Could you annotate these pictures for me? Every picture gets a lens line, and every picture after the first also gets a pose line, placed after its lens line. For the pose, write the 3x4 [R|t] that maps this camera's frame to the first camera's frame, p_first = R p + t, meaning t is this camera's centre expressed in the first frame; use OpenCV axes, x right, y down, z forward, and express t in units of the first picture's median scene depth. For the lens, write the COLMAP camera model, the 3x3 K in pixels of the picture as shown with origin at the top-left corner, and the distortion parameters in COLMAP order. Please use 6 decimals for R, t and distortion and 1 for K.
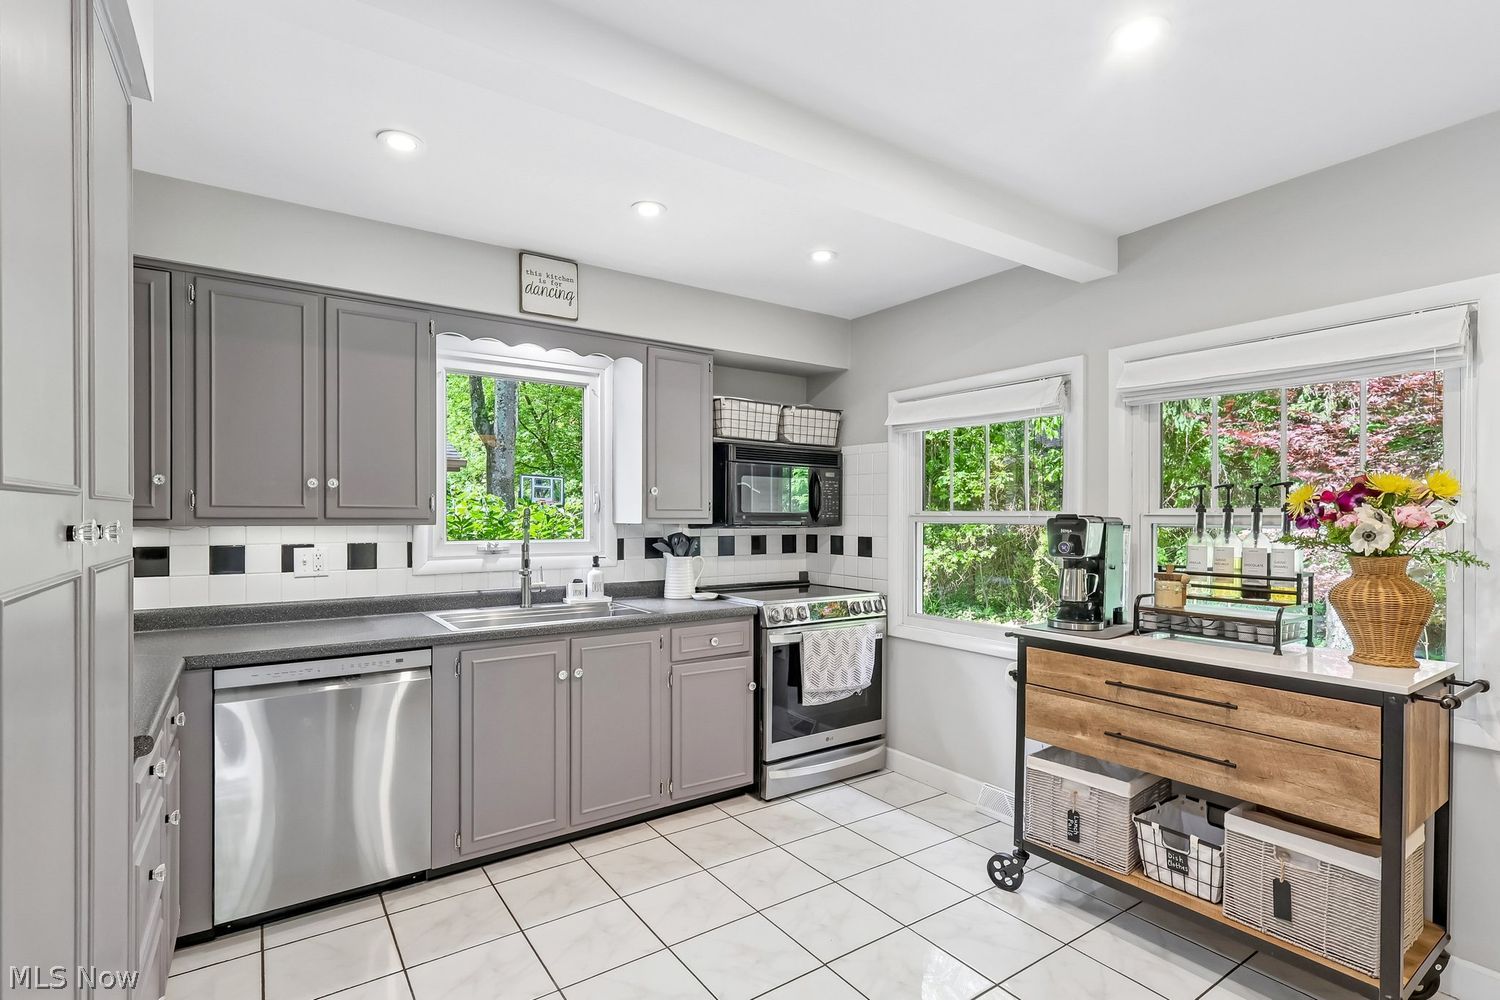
lens RADIAL K [[711.1, 0, 726.2], [0, 711.1, 511.6], [0, 0, 1]] dist [-0.005347, -0.000165]
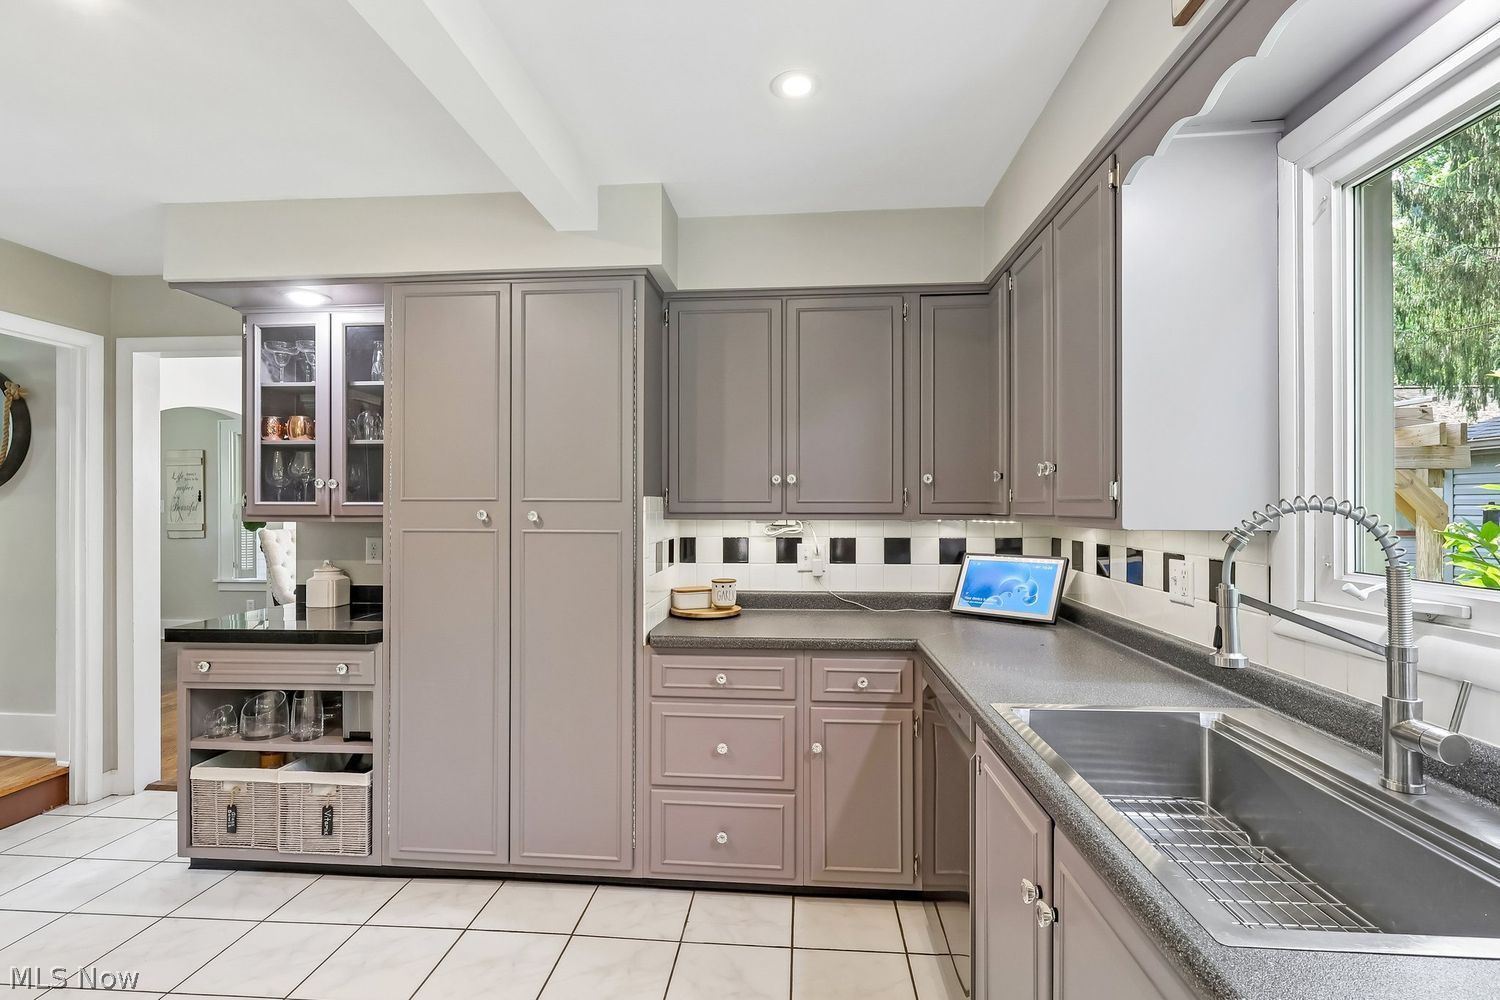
lens RADIAL K [[711.1, 0, 749.1], [0, 711.1, 505.9], [0, 0, 1]] dist [-0.005347, -0.000165]
pose [[-0.614678, -0.006878, -0.788748, 0.164181], [-0.003907, 0.999976, -0.005674, 0.004041], [0.788768, -0.000406, -0.614690, 0.975266]]
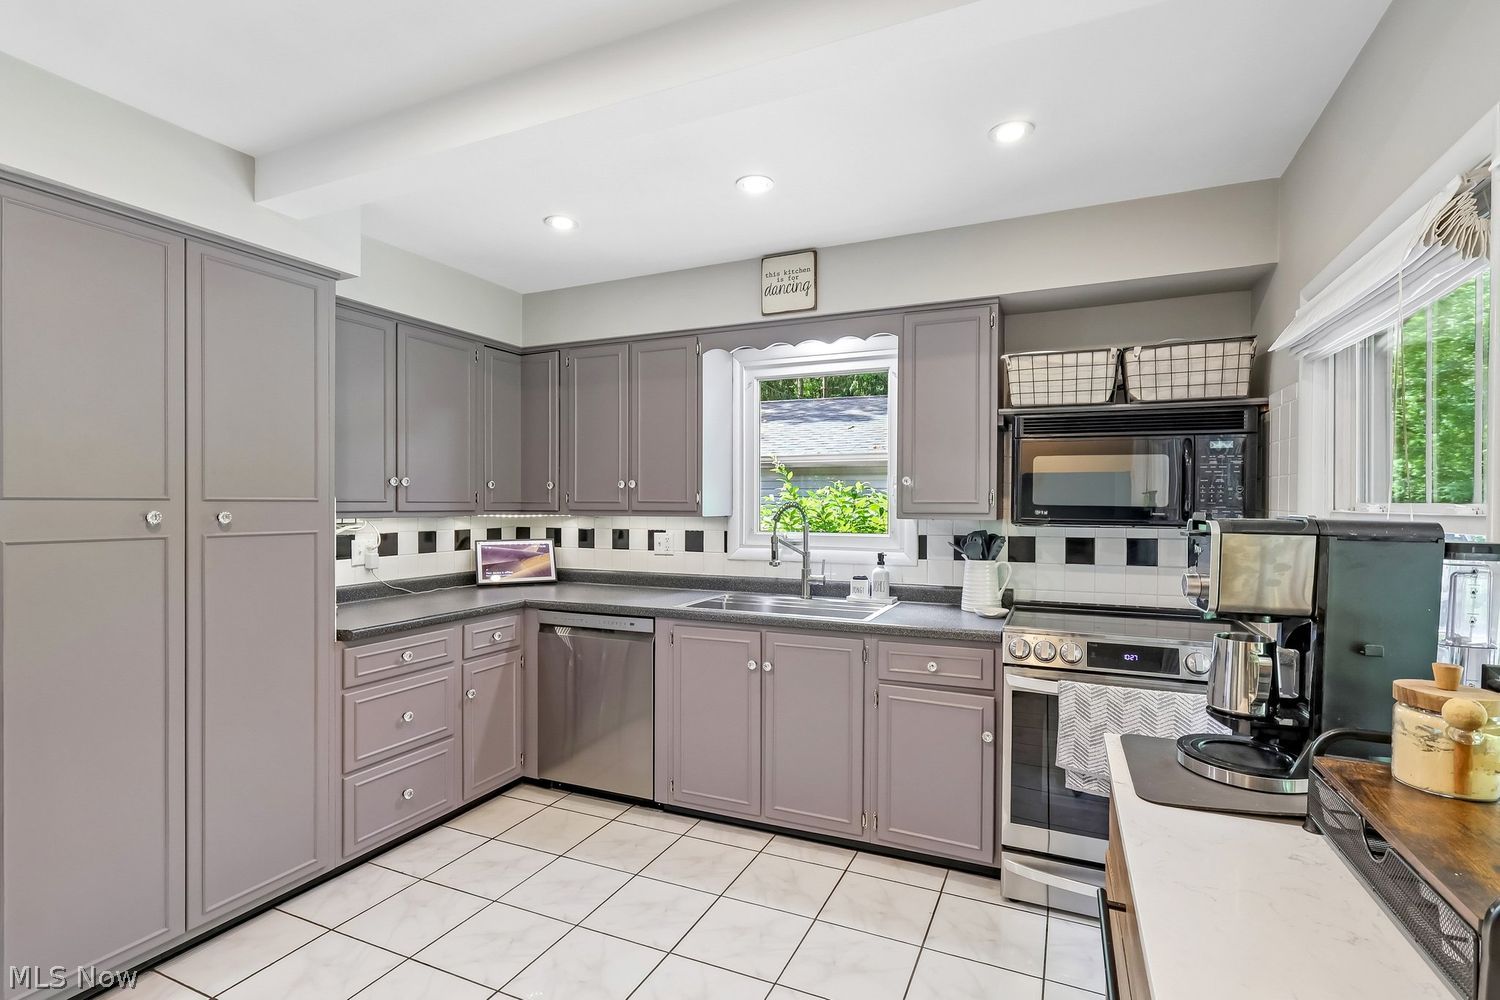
lens RADIAL K [[711.1, 0, 750.5], [0, 711.1, 506.7], [0, 0, 1]] dist [-0.005347, -0.000165]
pose [[0.525253, 0.000776, -0.850946, 0.543099], [0.002644, 0.999993, 0.002544, -0.000456], [0.850942, -0.003586, 0.525248, 0.390957]]
